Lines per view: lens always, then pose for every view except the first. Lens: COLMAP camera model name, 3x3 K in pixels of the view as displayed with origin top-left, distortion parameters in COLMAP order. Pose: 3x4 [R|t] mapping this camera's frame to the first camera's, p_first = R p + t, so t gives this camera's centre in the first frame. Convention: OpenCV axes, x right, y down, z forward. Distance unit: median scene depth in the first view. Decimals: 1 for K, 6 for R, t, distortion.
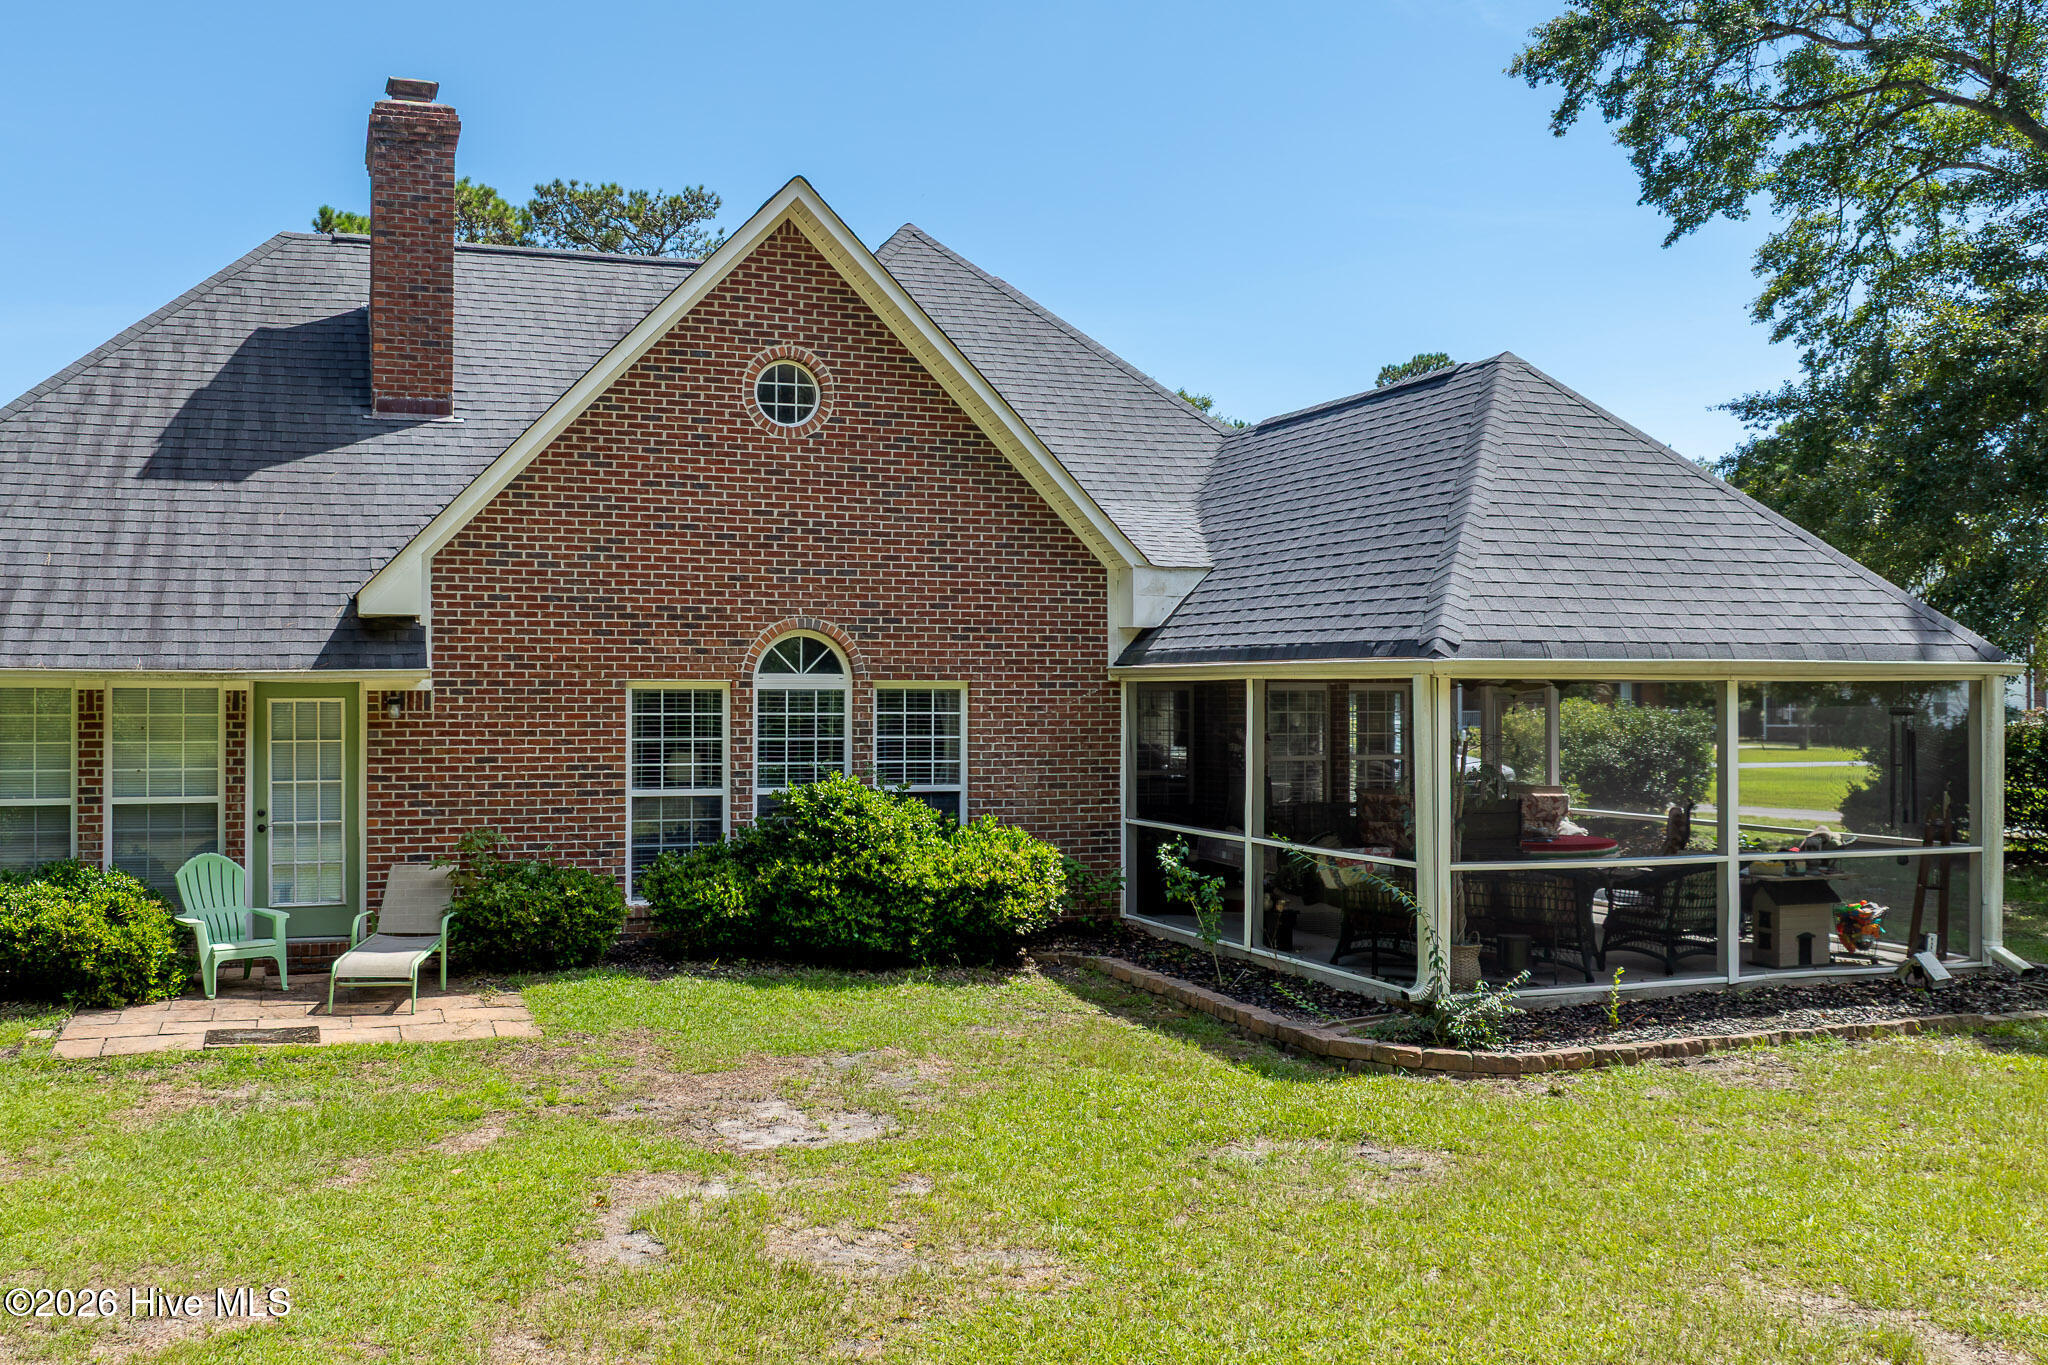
lens RADIAL K [[1710.6, 0, 840.1], [0, 1710.6, 671.8], [0, 0, 1]] dist [-0.041315, -0.003217]
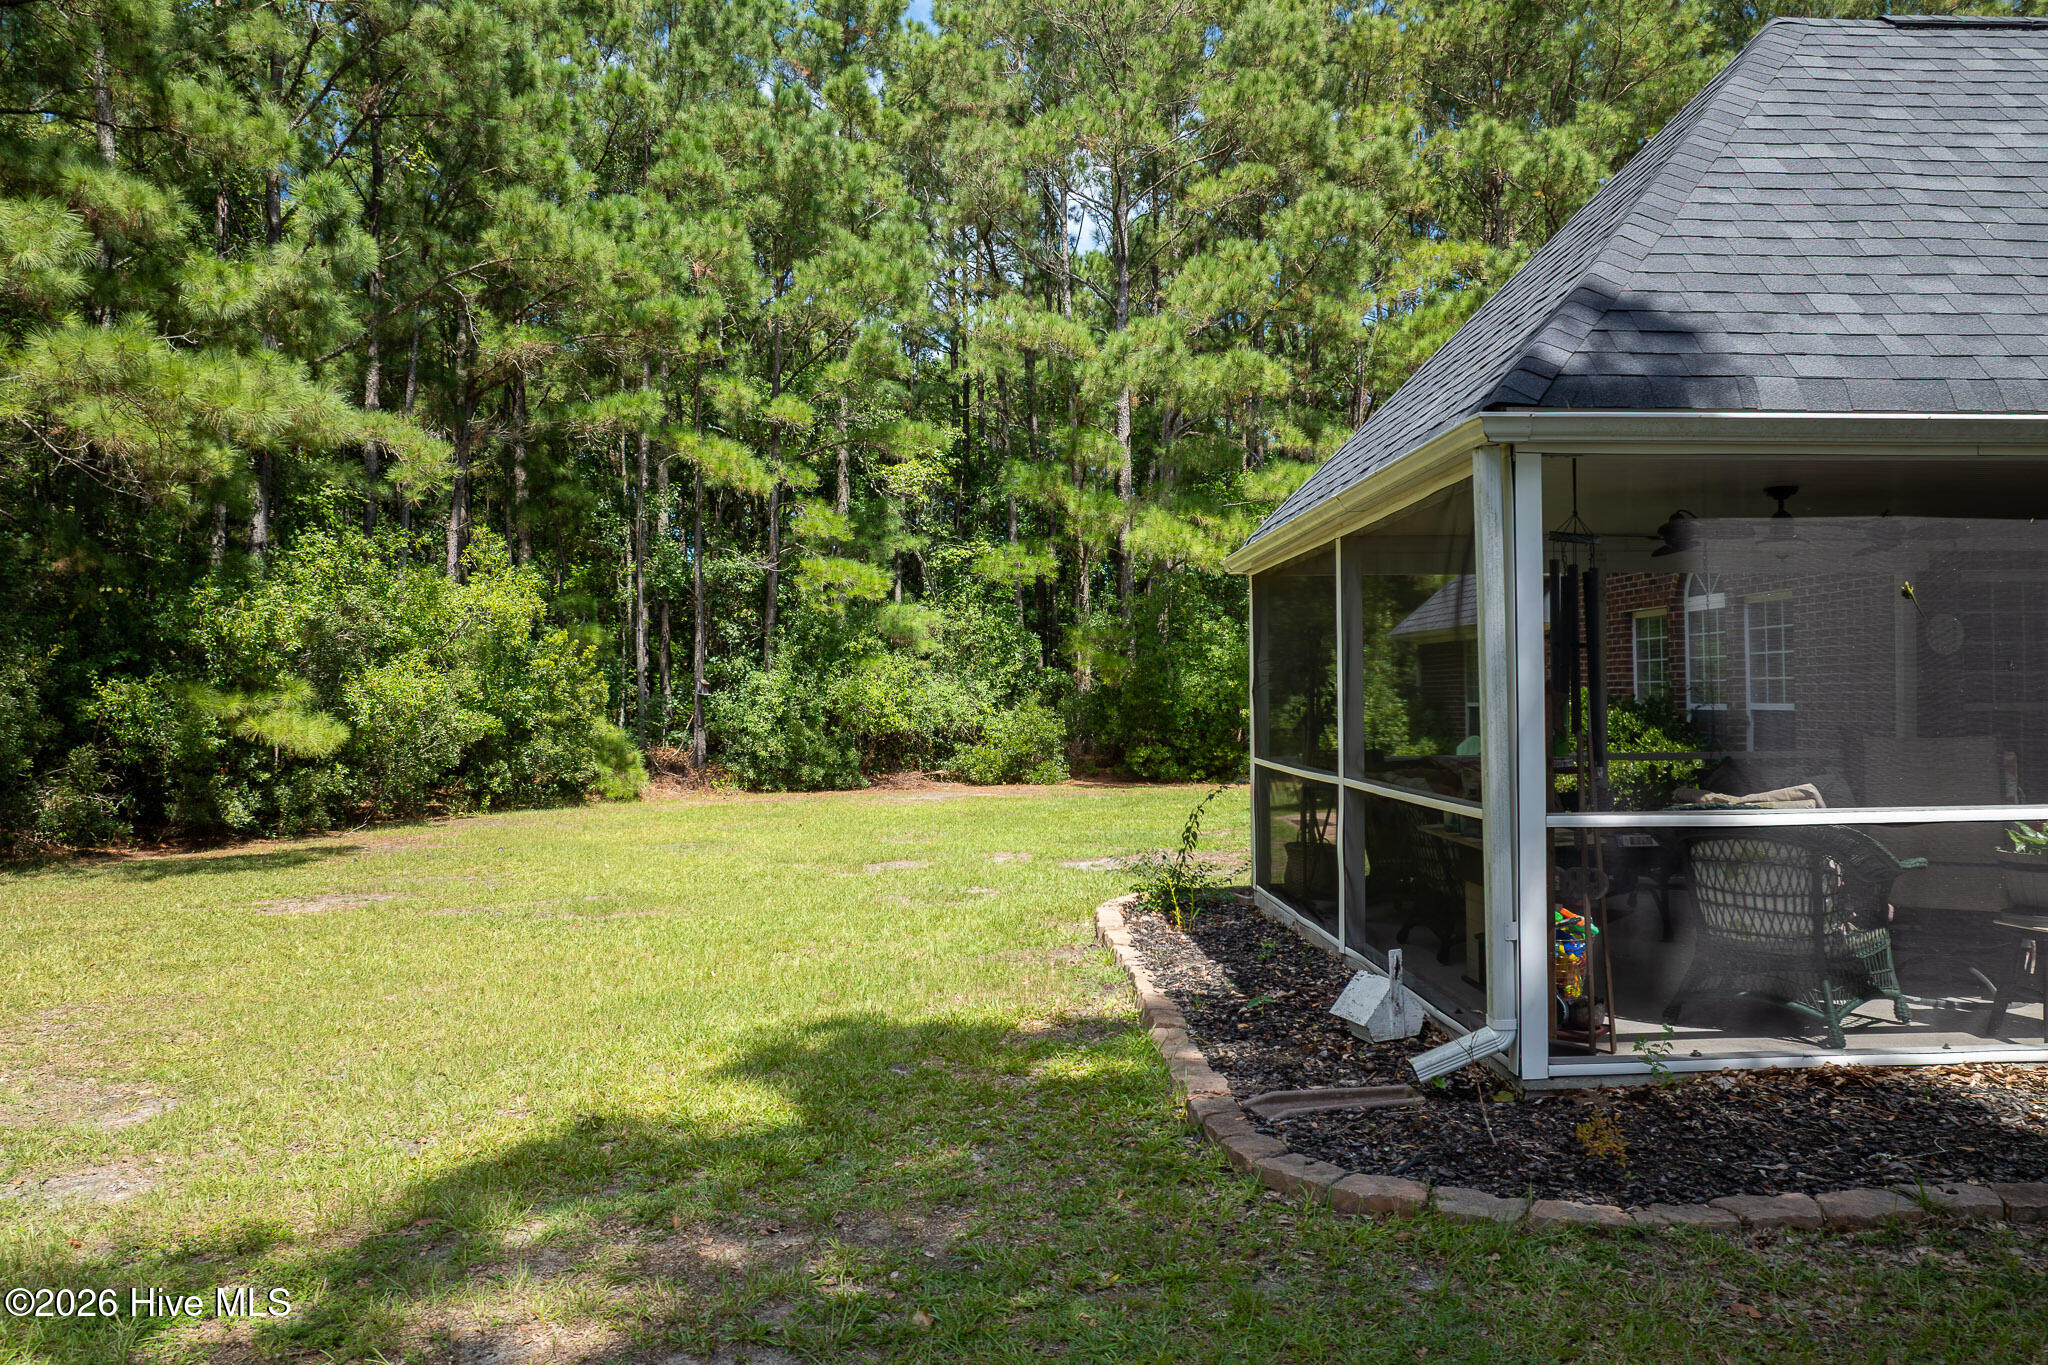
lens RADIAL K [[1449.3, 0, 1039.8], [0, 1449.3, 691.8], [0, 0, 1]] dist [-0.042201, 0.004416]
pose [[-0.262008, -0.004793, -0.965054, 0.989740], [0.020812, 0.999727, -0.010616, 0.065916], [0.964841, -0.022866, -0.261837, 0.884808]]
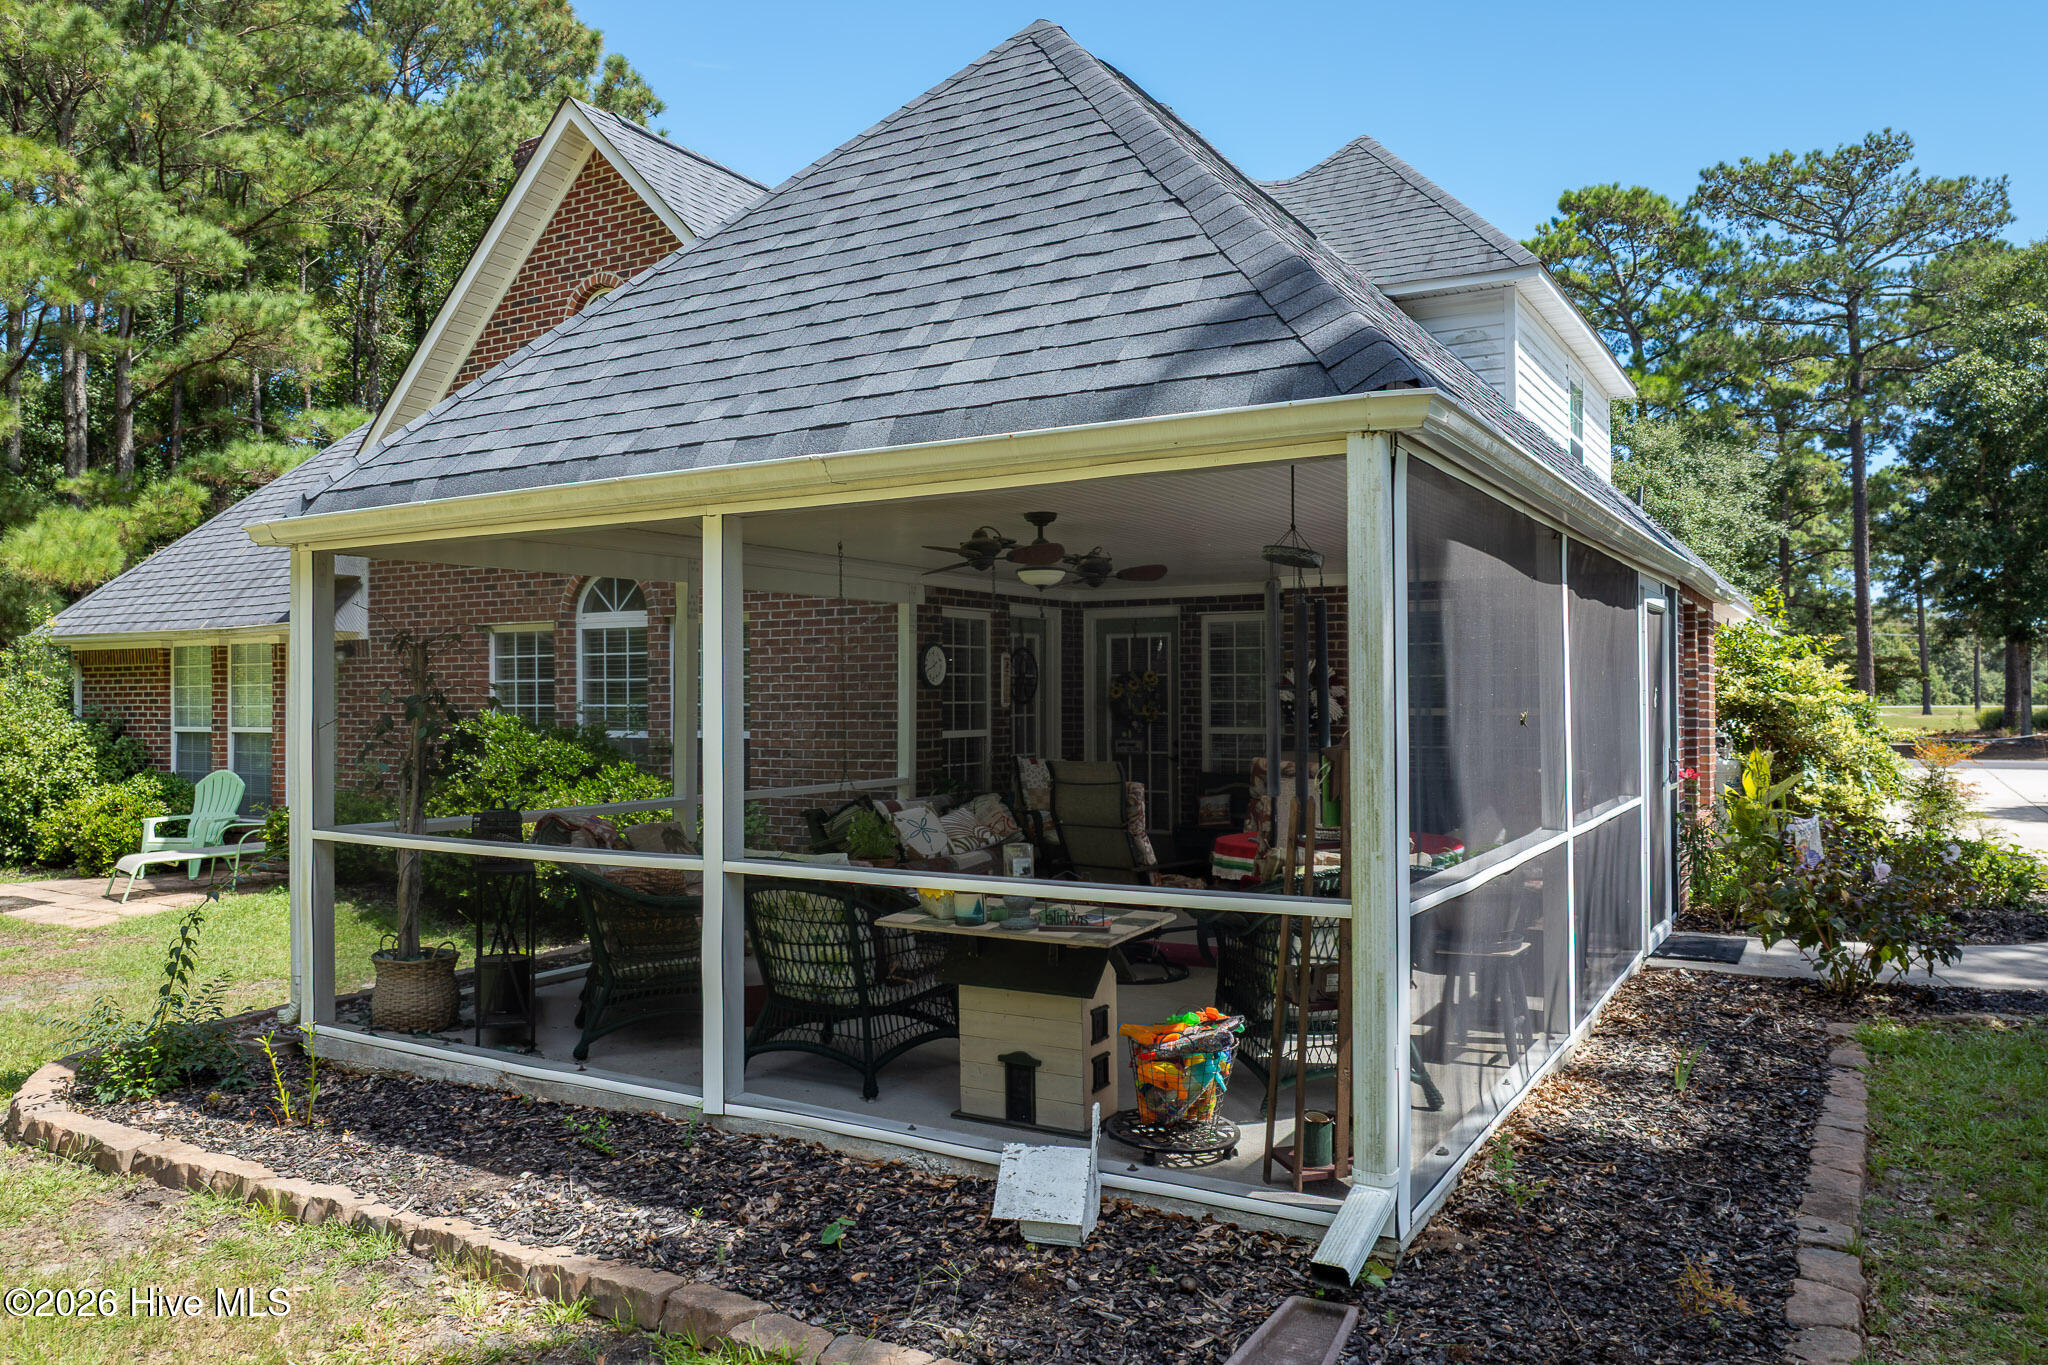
lens RADIAL K [[1455.7, 0, 1028.3], [0, 1455.7, 681.6], [0, 0, 1]] dist [-0.034892, -0.002897]
pose [[0.672636, -0.015630, -0.739809, 0.776256], [0.013285, 0.999871, -0.009045, 0.053693], [0.739854, -0.003744, 0.672757, 0.662226]]
